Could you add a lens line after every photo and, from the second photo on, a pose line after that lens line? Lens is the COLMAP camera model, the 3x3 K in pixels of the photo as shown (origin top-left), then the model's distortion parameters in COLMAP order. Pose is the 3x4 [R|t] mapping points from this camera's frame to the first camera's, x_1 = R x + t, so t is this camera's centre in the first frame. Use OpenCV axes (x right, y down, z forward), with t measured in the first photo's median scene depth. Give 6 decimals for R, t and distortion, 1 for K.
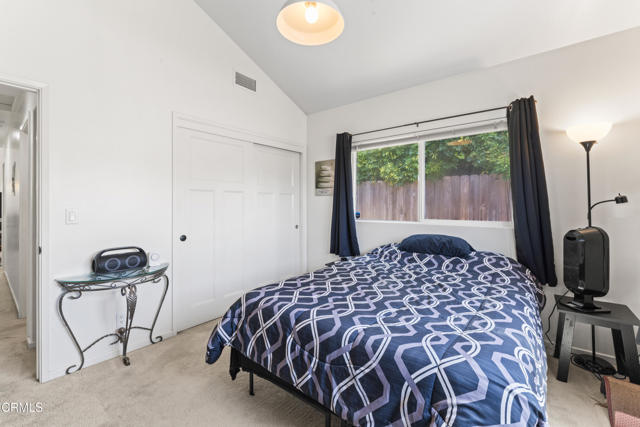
lens RADIAL K [[278.3, 0, 317.7], [0, 278.3, 202.8], [0, 0, 1]] dist [-0.001194, -0.000595]
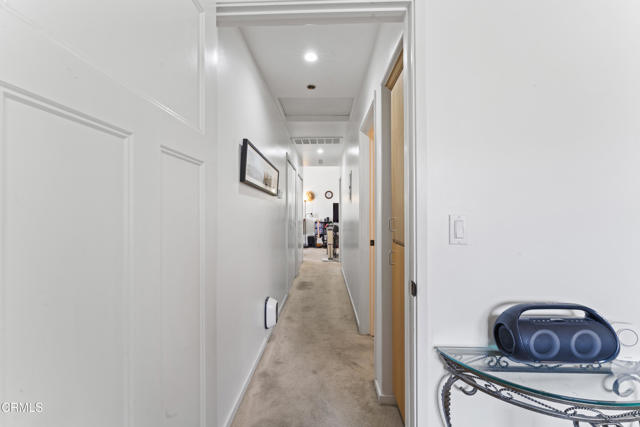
lens RADIAL K [[278.3, 0, 319.4], [0, 278.3, 213.7], [0, 0, 1]] dist [-0.001194, -0.000595]
pose [[0.620114, -0.003183, -0.784506, -0.238864], [0.008414, 0.999961, 0.002594, 0.006171], [0.784467, -0.008209, 0.620116, 0.178729]]
